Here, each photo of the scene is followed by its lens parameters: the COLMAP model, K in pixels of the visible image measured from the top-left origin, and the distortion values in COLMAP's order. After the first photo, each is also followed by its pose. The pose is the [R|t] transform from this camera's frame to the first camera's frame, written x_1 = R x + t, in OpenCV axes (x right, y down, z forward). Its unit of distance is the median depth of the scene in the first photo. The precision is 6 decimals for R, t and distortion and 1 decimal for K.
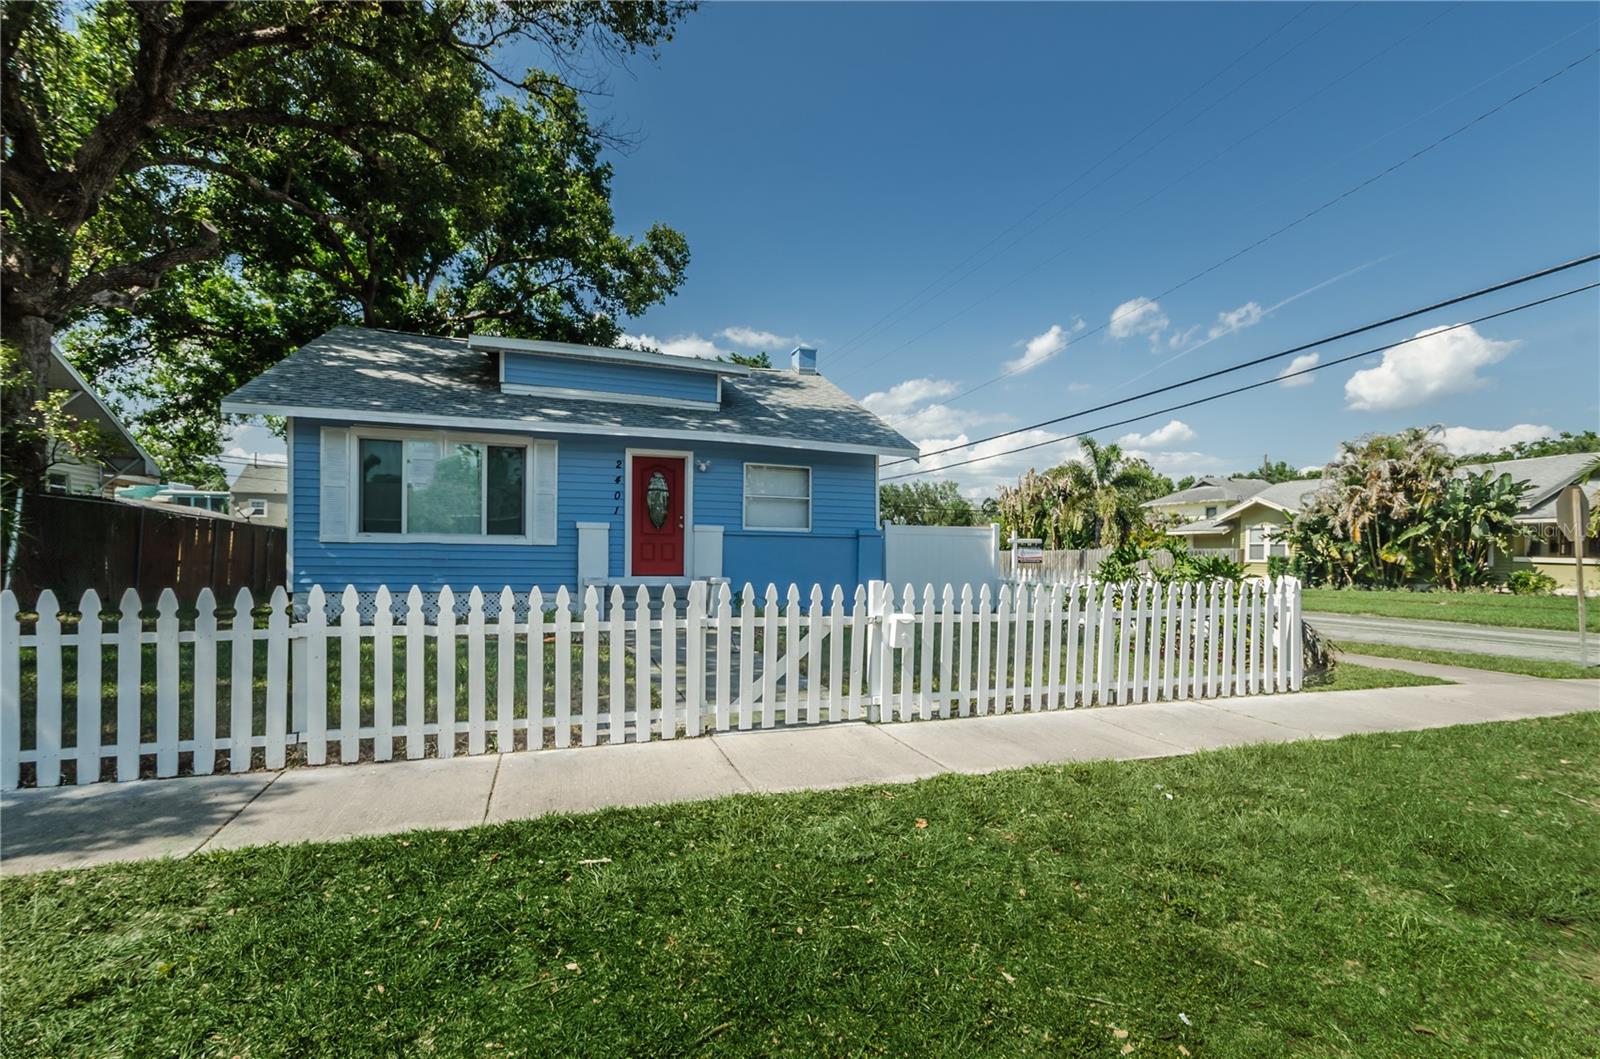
lens RADIAL K [[704.1, 0, 806.0], [0, 704.1, 562.3], [0, 0, 1]] dist [0.006803, -0.003125]
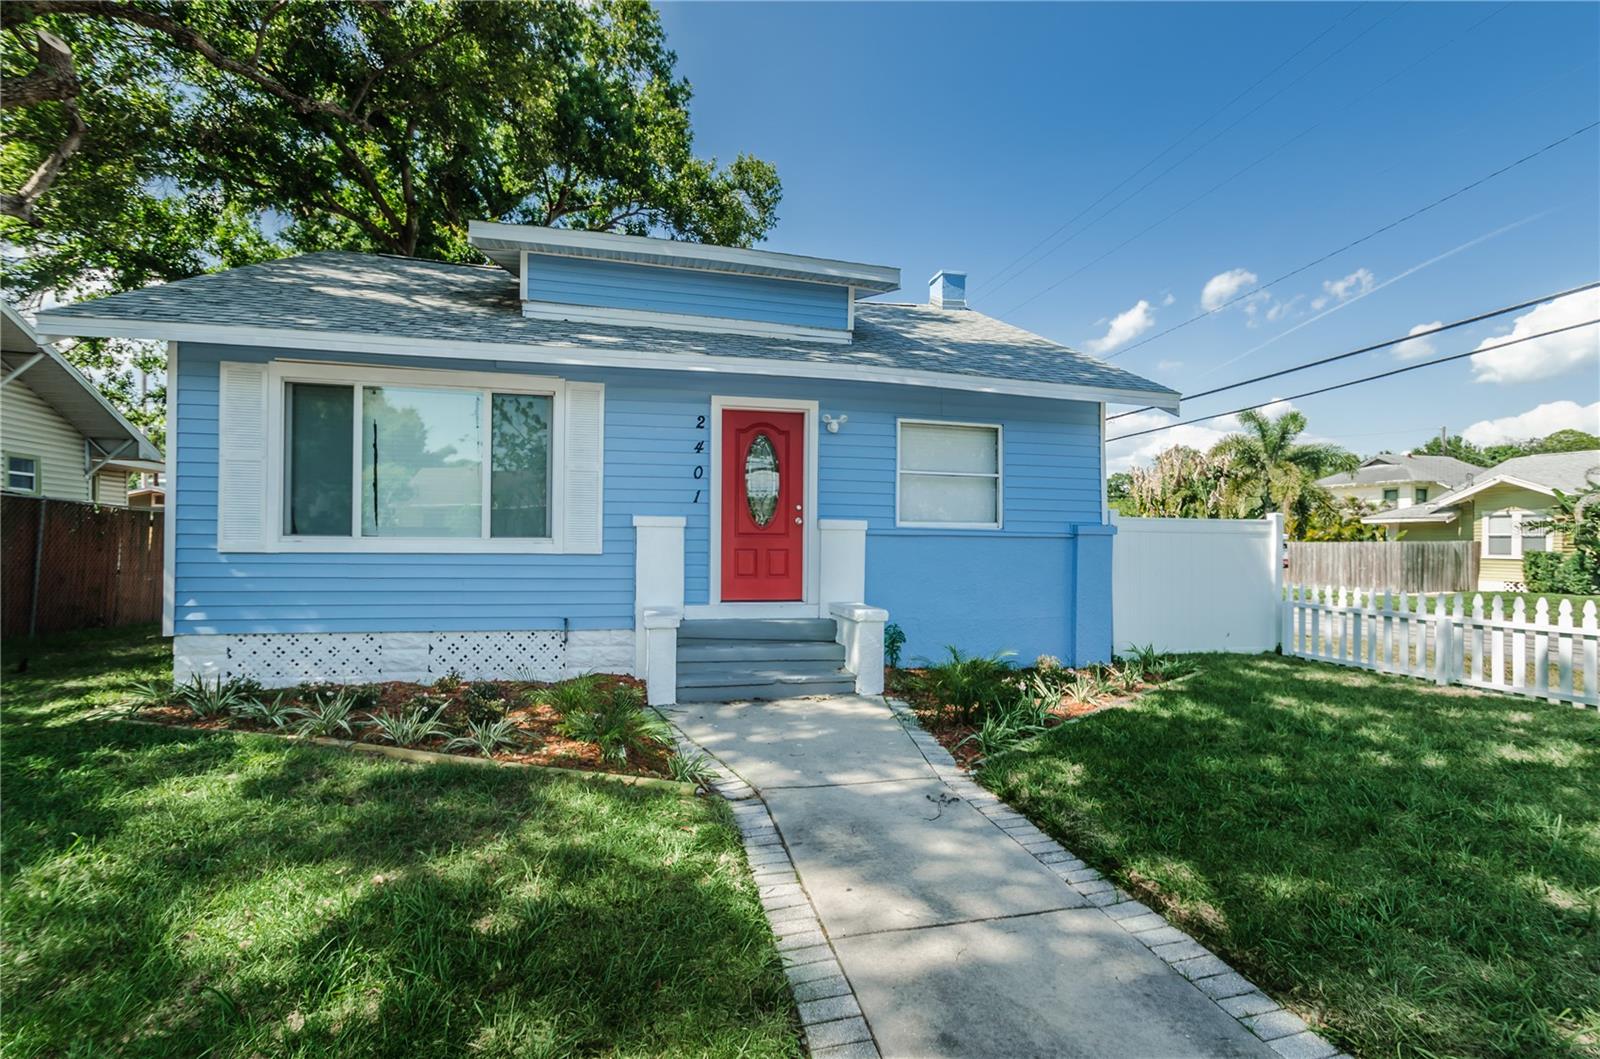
lens RADIAL K [[704.1, 0, 802.8], [0, 704.1, 534.8], [0, 0, 1]] dist [0.006803, -0.003125]
pose [[0.994167, -0.001745, -0.107837, -0.092723], [-0.000466, 0.999790, -0.020481, -0.023565], [0.107850, 0.020411, 0.993958, 0.333857]]
